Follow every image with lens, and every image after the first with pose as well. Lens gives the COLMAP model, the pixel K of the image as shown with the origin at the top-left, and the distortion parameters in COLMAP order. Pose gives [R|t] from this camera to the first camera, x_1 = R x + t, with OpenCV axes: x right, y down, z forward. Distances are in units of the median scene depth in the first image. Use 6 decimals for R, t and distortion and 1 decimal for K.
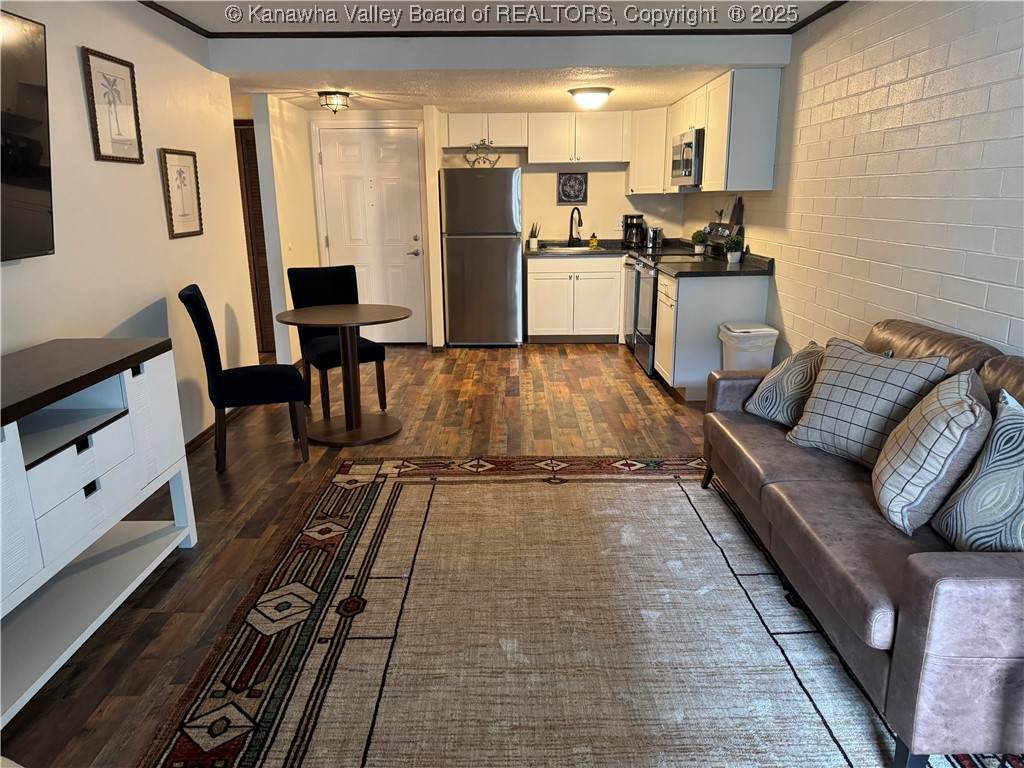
lens RADIAL K [[720.4, 0, 508.8], [0, 720.4, 389.1], [0, 0, 1]] dist [0.096042, -0.099072]
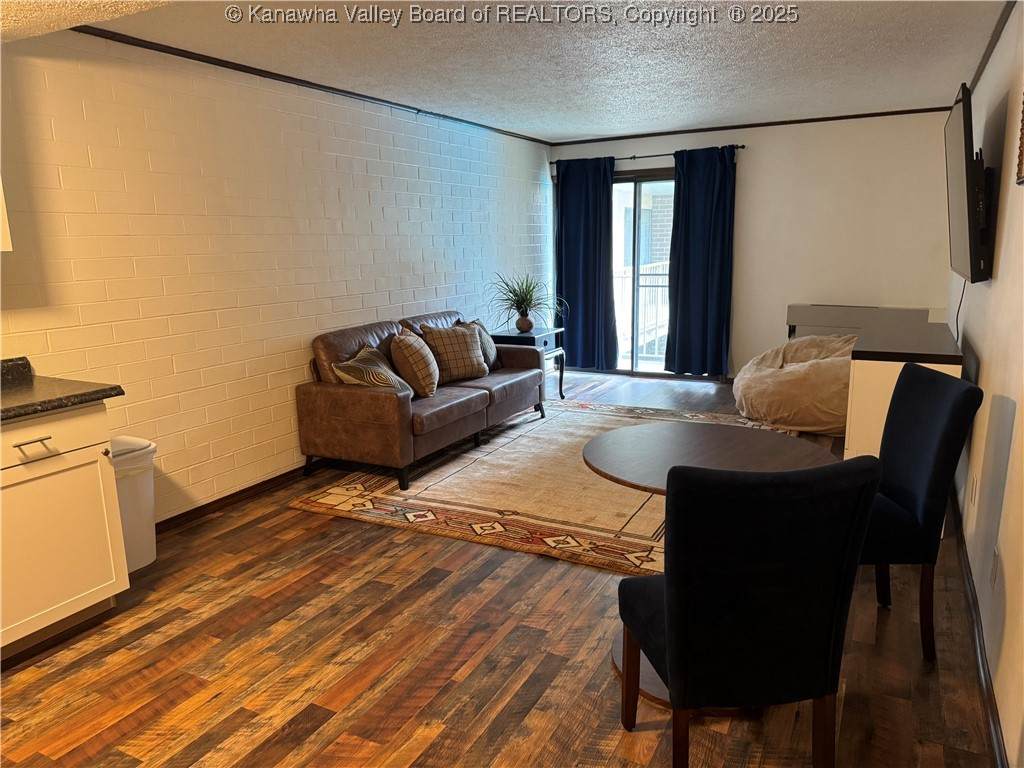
lens RADIAL K [[720.4, 0, 508.8], [0, 720.4, 389.1], [0, 0, 1]] dist [0.096042, -0.099072]
pose [[-0.888090, -0.068043, 0.454606, -0.318794], [0.143529, 0.898489, 0.414870, -0.373598], [-0.436687, 0.433691, -0.788173, 1.389278]]
